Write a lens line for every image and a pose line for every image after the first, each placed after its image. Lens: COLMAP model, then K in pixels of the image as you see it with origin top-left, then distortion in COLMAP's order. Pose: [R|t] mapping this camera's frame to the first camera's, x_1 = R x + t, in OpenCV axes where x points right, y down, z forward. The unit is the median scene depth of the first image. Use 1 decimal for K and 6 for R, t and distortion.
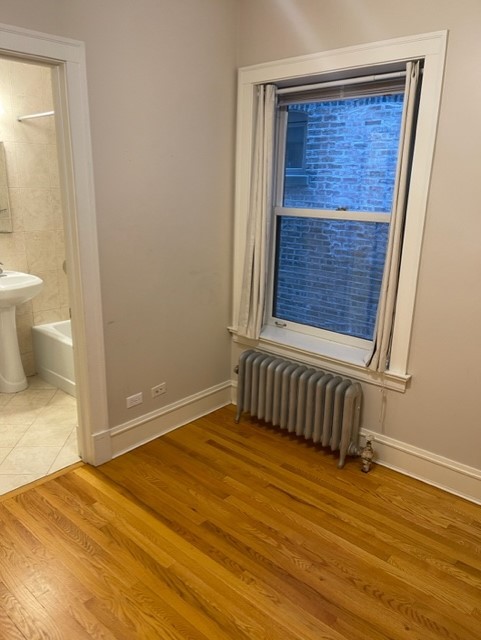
lens RADIAL K [[491.1, 0, 240.5], [0, 491.1, 320.0], [0, 0, 1]] dist [0.047810, -0.085765]
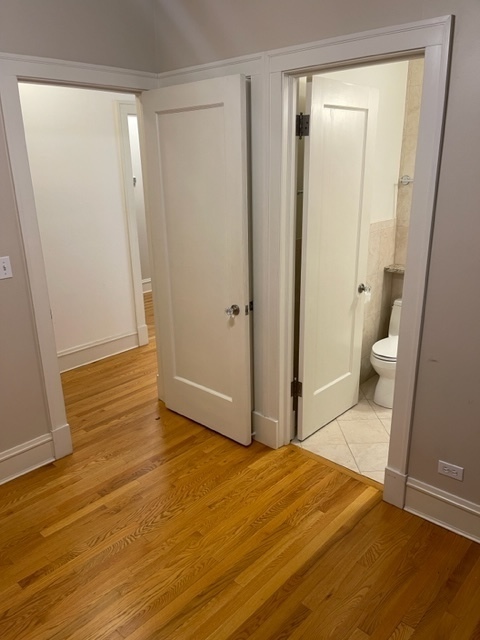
lens RADIAL K [[491.1, 0, 240.0], [0, 491.1, 320.0], [0, 0, 1]] dist [0.047810, -0.085765]
pose [[-0.026980, 0.289467, -0.956808, 0.602394], [-0.235688, 0.928330, 0.287498, -0.258962], [0.971454, 0.233265, 0.043178, 0.768857]]
